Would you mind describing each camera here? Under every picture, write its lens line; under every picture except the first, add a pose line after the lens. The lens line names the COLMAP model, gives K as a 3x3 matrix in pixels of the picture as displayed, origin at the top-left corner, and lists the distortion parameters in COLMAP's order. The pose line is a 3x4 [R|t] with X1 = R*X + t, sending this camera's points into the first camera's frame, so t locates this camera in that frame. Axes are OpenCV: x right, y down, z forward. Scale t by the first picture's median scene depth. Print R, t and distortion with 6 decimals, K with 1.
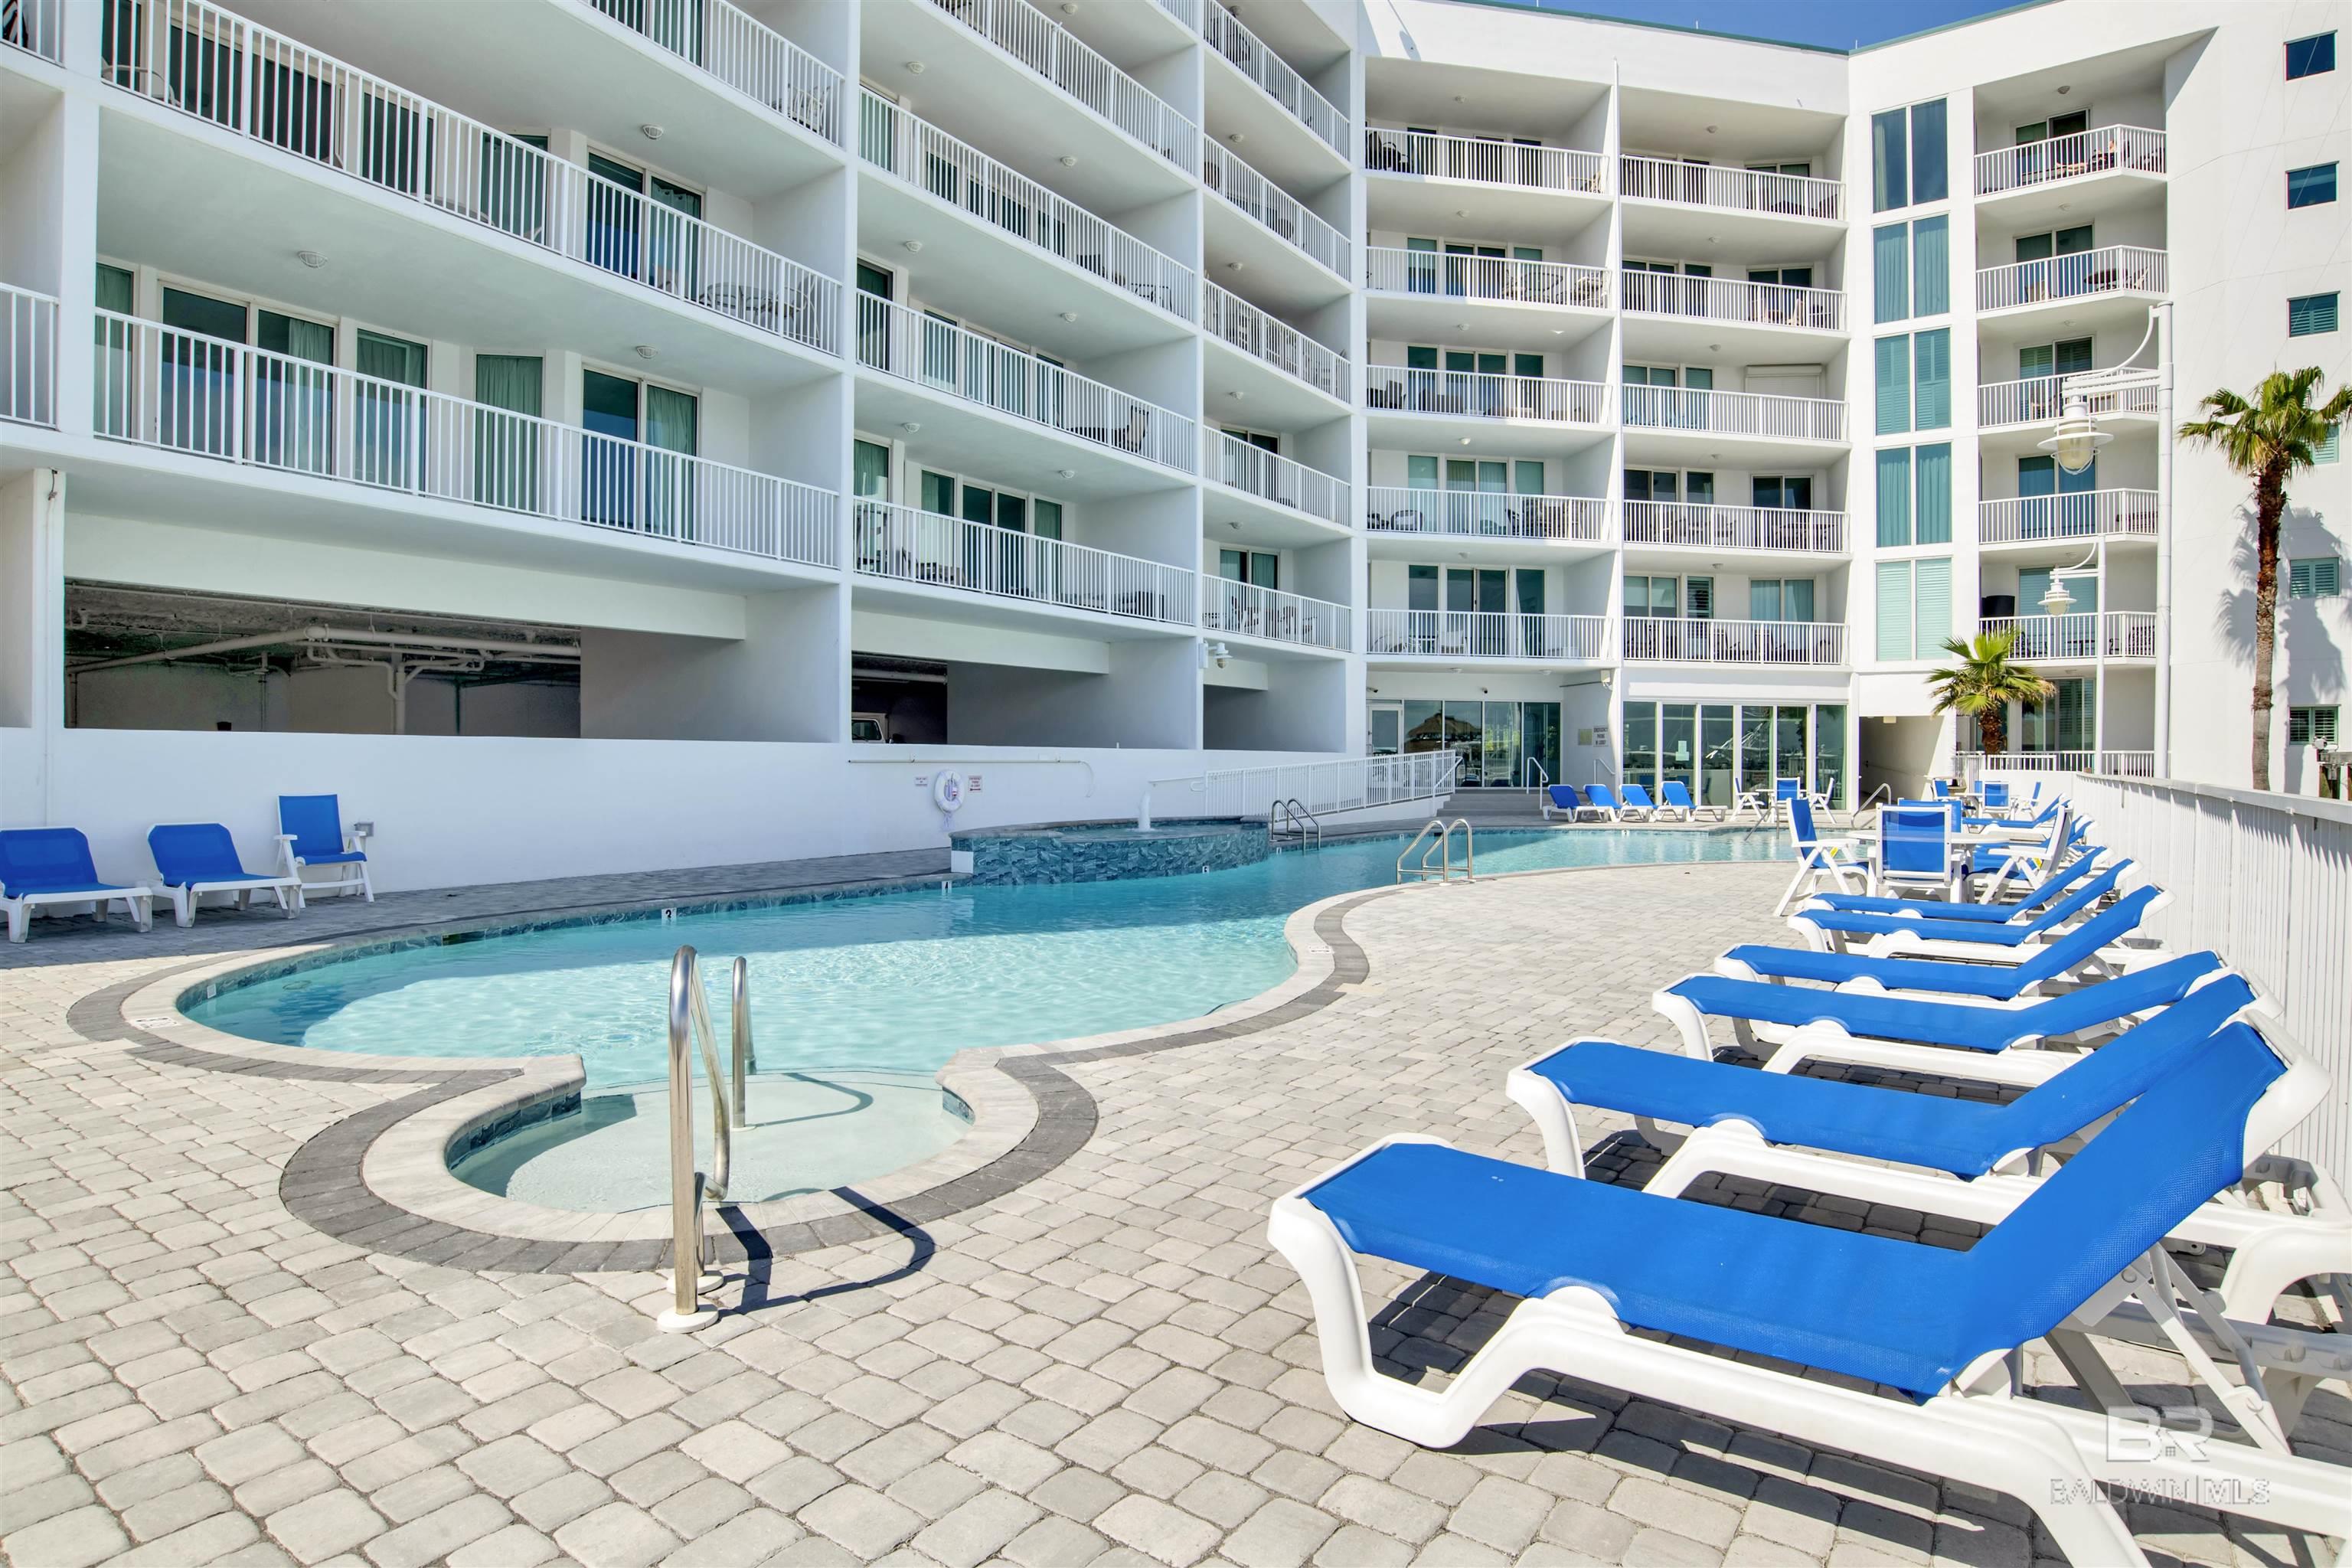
lens RADIAL K [[1254.0, 0, 1184.1], [0, 1254.0, 772.4], [0, 0, 1]] dist [-0.040862, 0.002259]
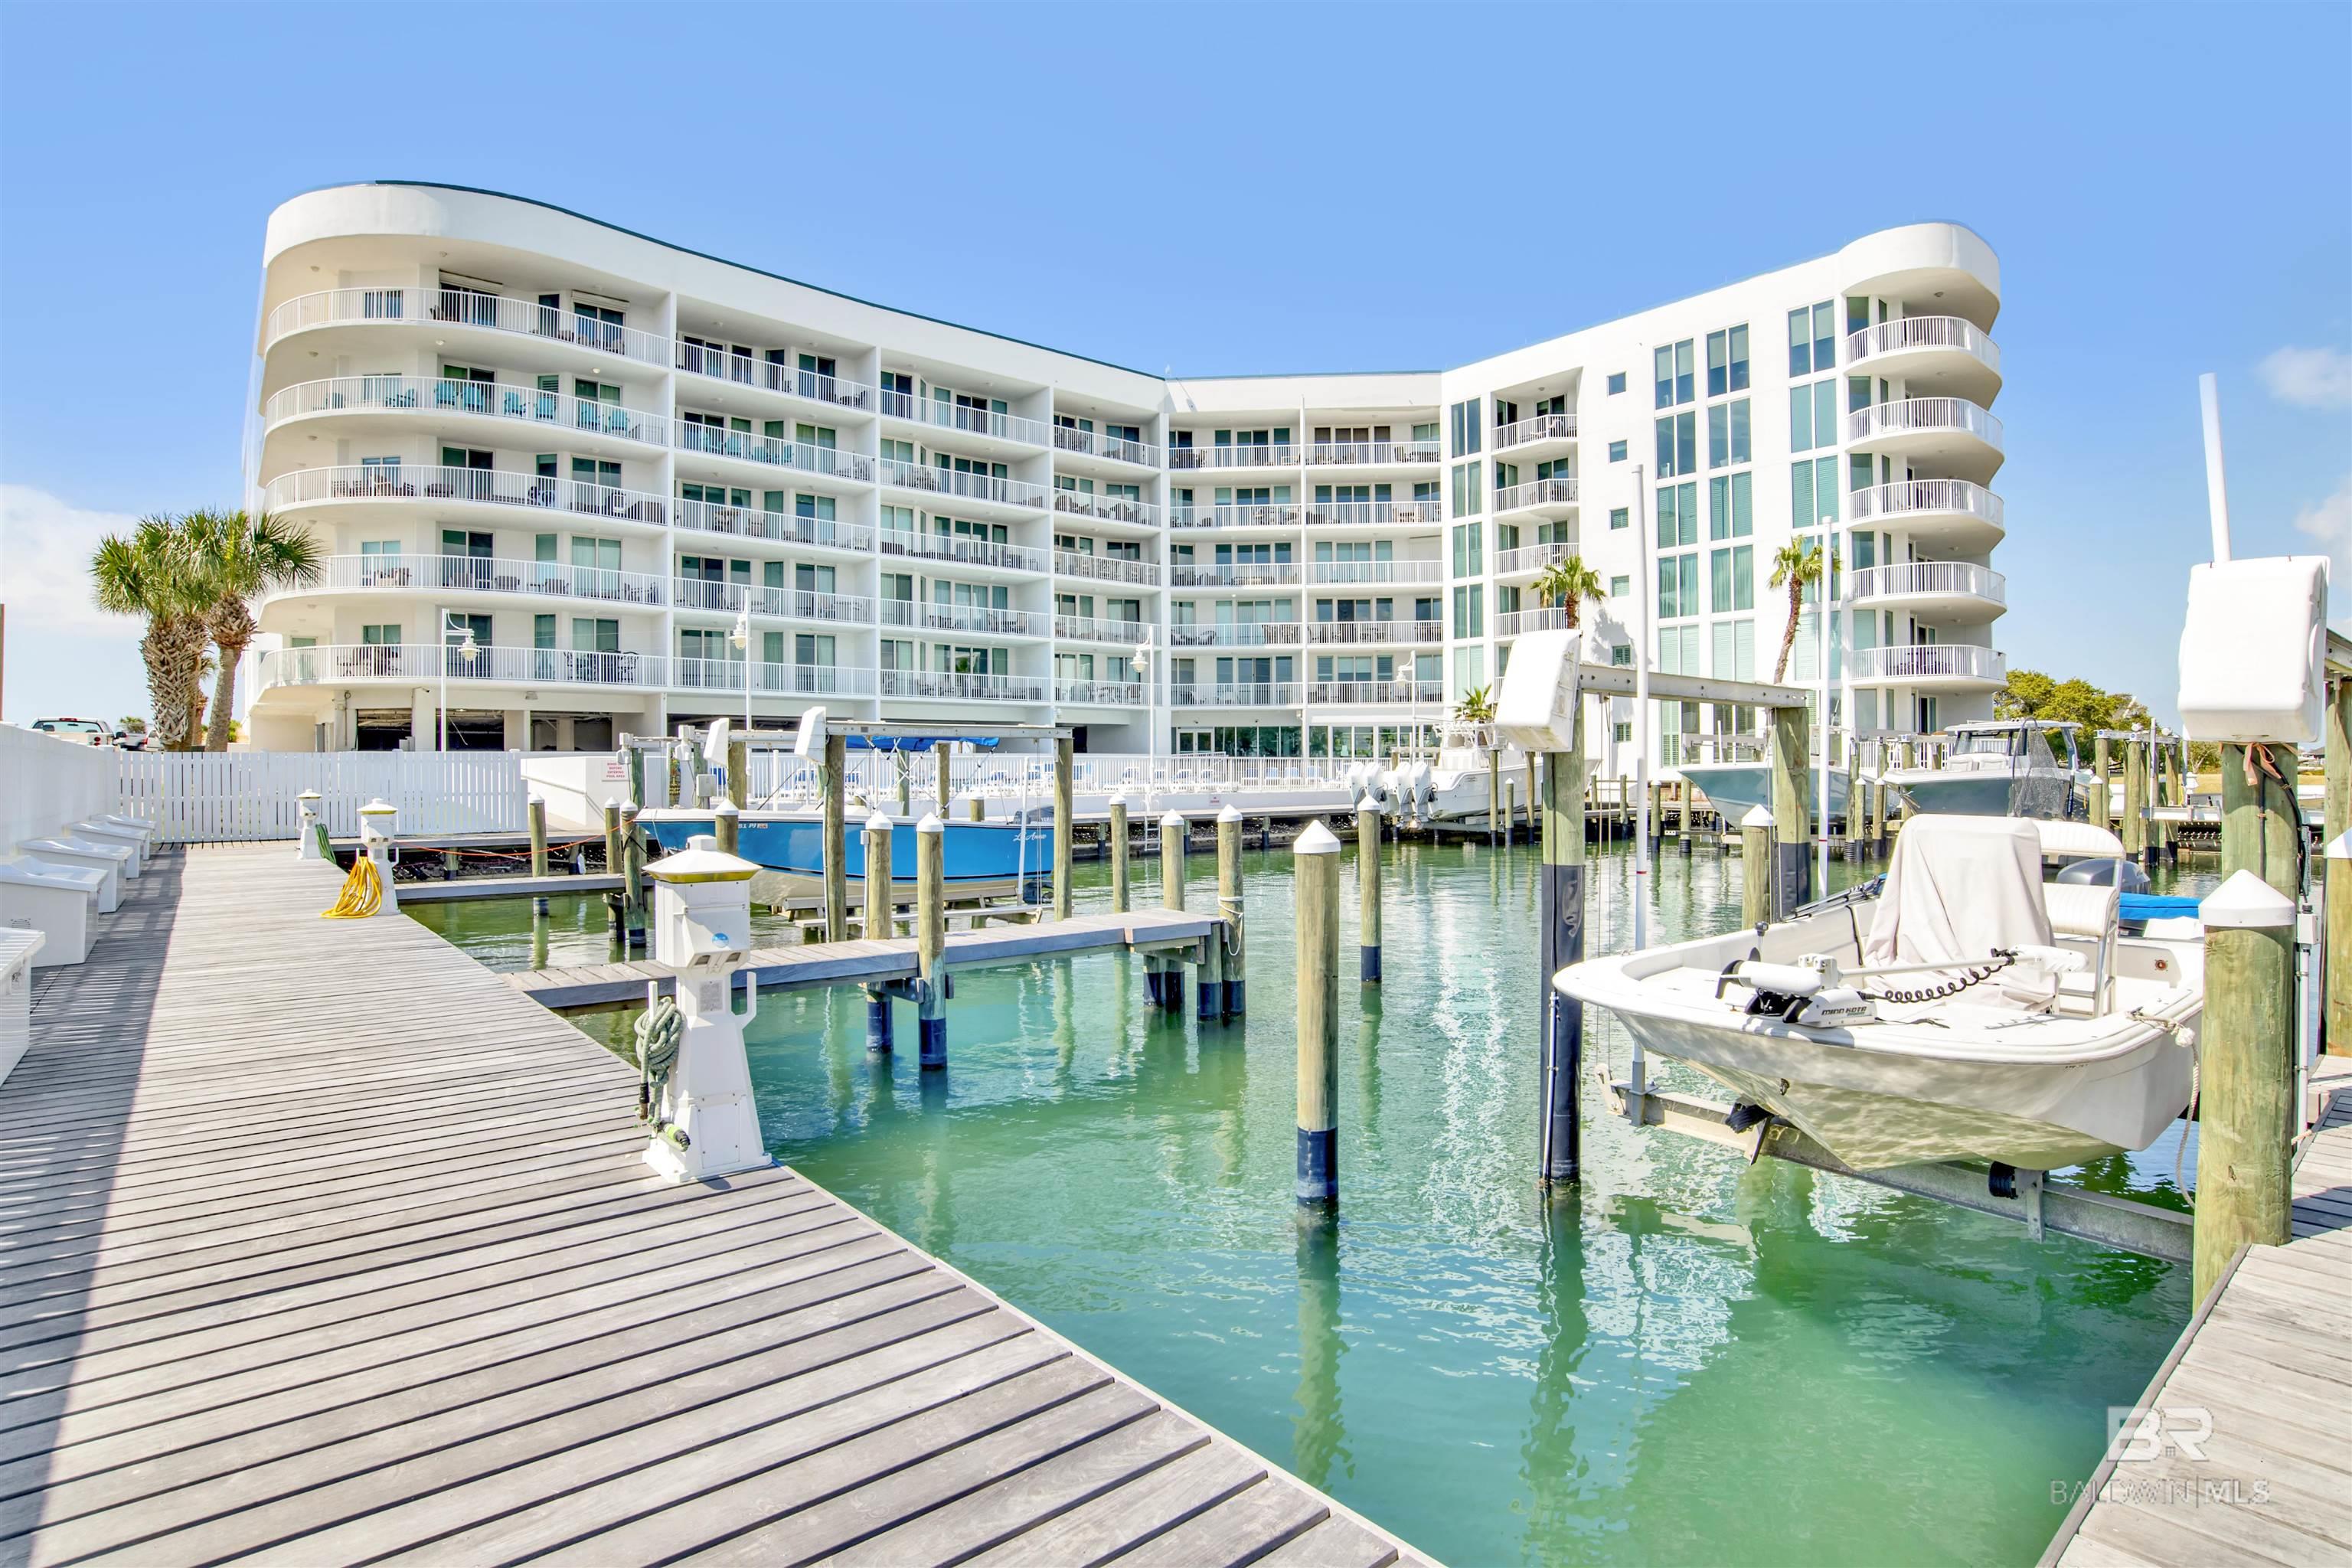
lens RADIAL K [[1241.5, 0, 1188.0], [0, 1241.5, 775.9], [0, 0, 1]] dist [-0.040680, 0.000592]
pose [[0.966313, -0.010132, -0.257170, 0.661068], [0.007863, 0.999921, -0.009851, 0.036947], [0.257249, 0.007497, 0.966316, -0.911526]]
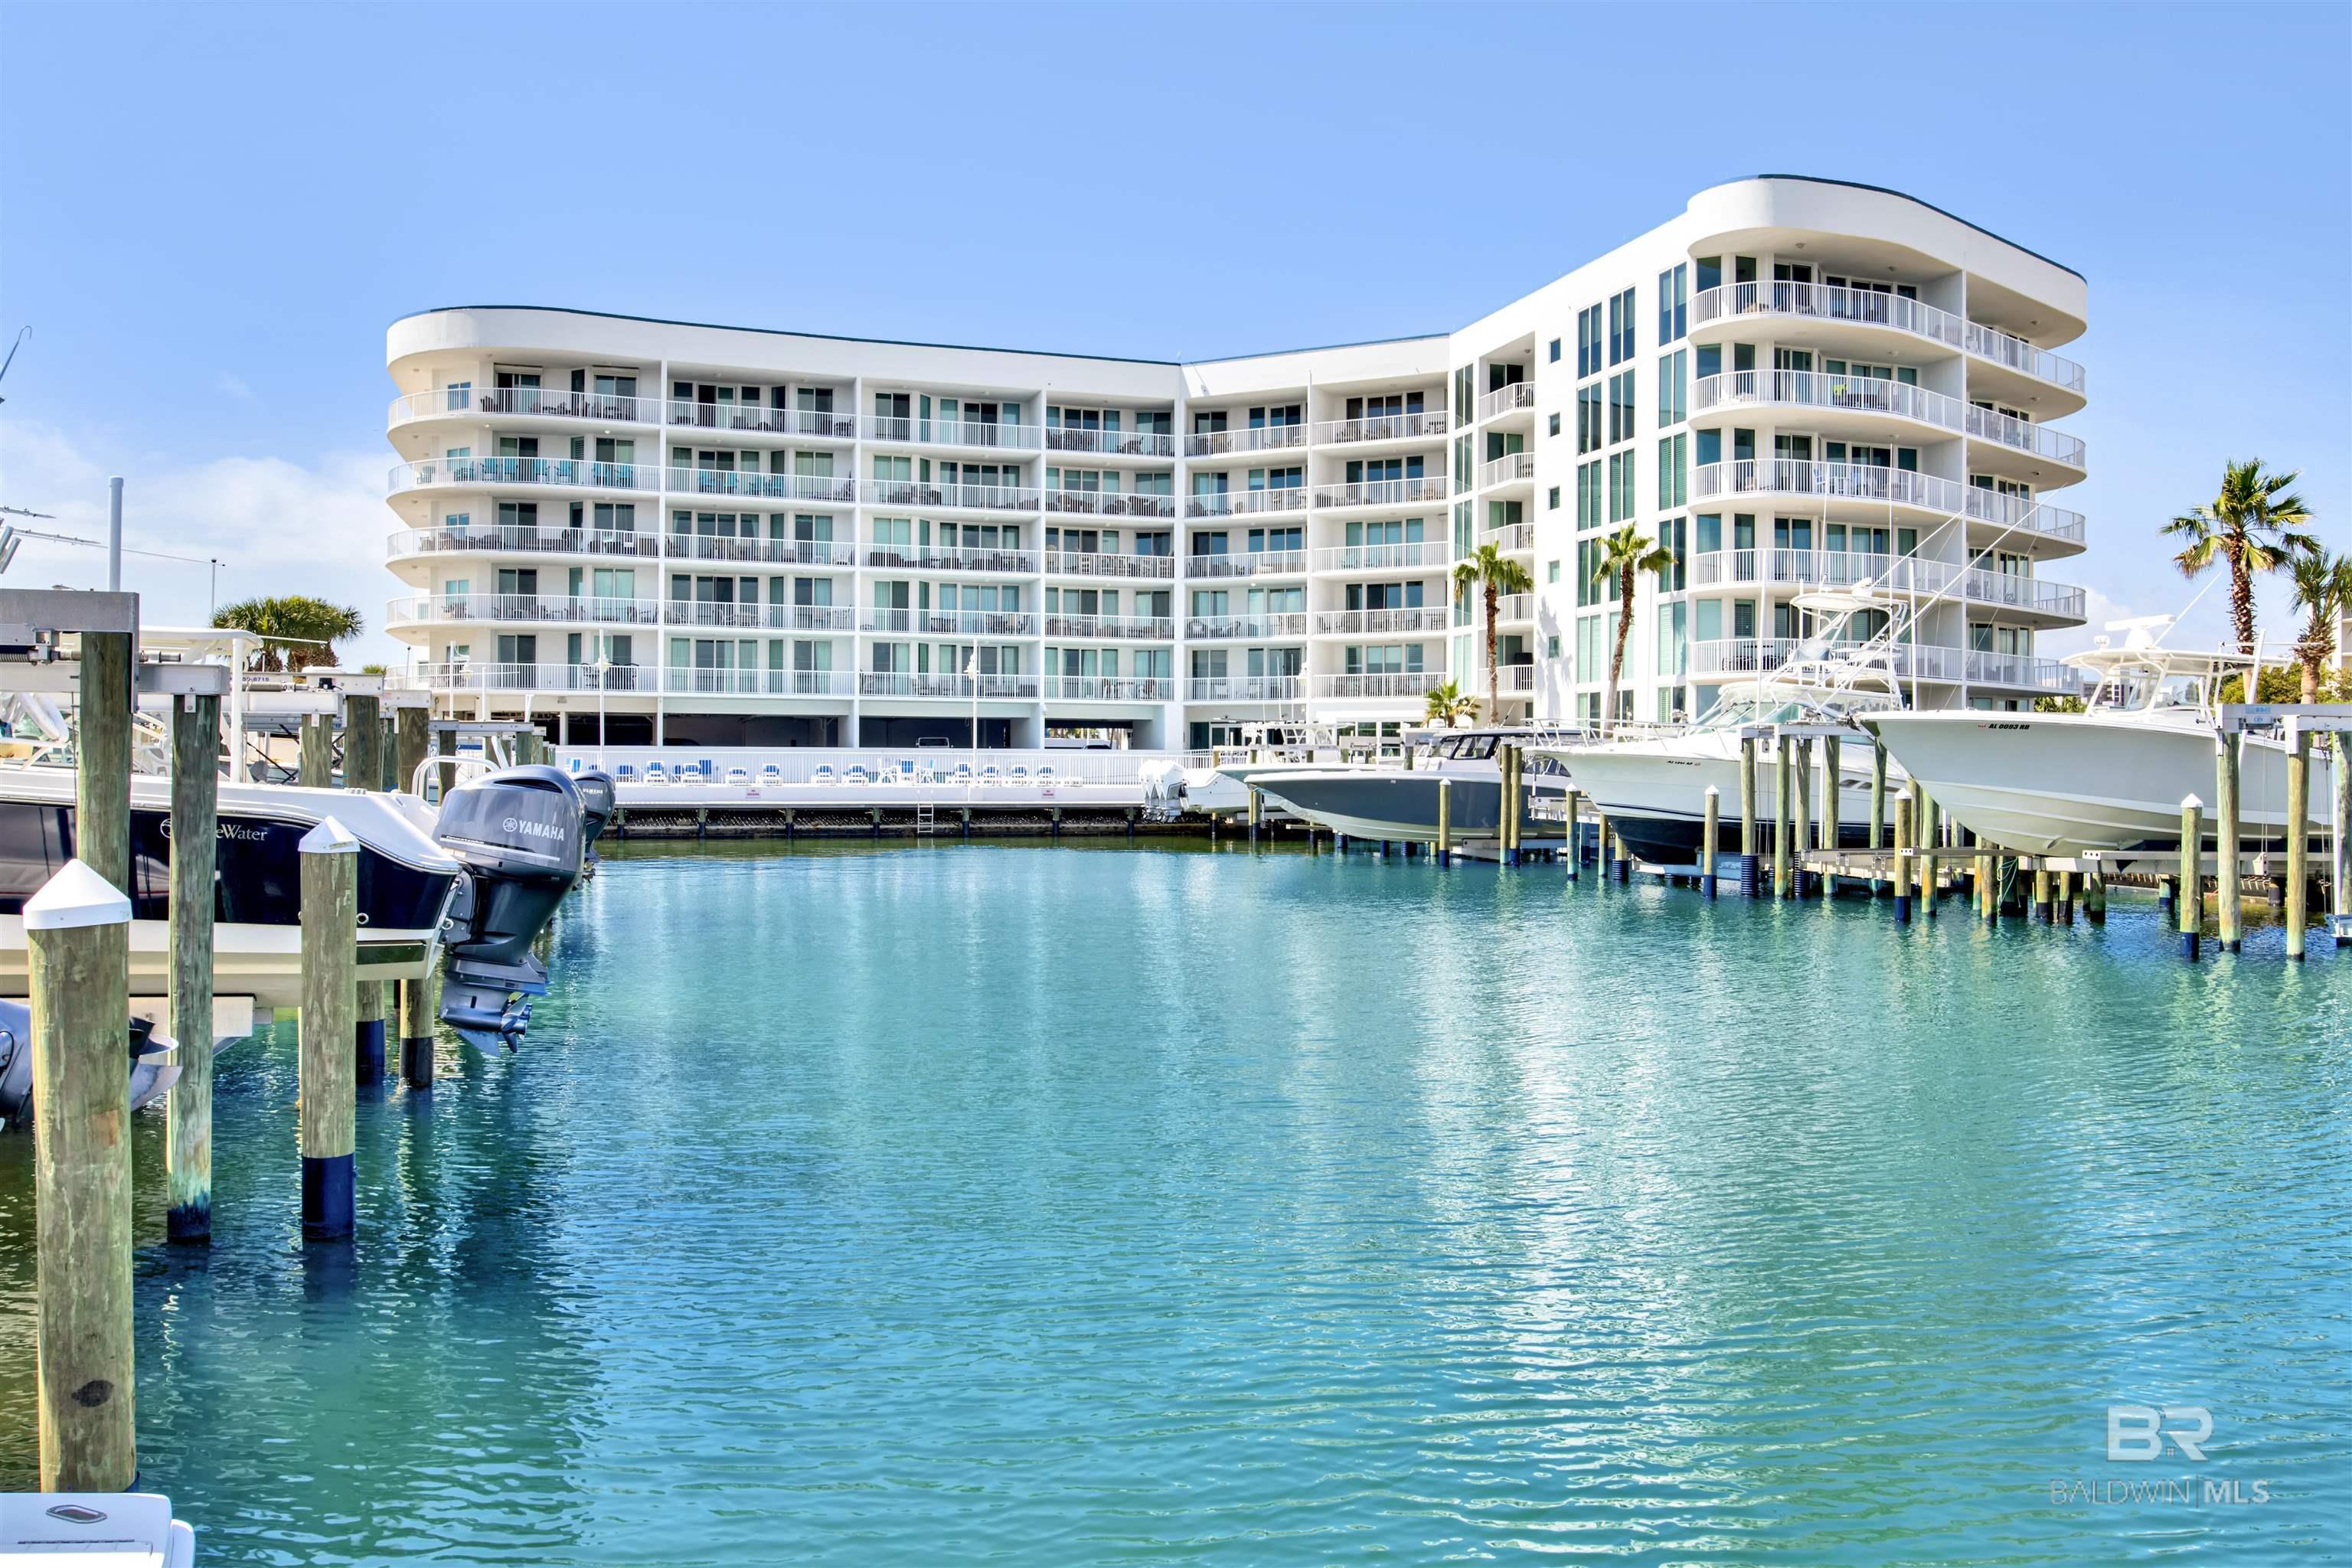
lens RADIAL K [[1808.9, 0, 1180.2], [0, 1808.9, 772.0], [0, 0, 1]] dist [-0.013994, -0.001033]
pose [[0.785168, -0.001917, -0.619280, 1.829821], [-0.006390, 0.999917, -0.011196, 0.046643], [0.619250, 0.012748, 0.785090, -1.205126]]
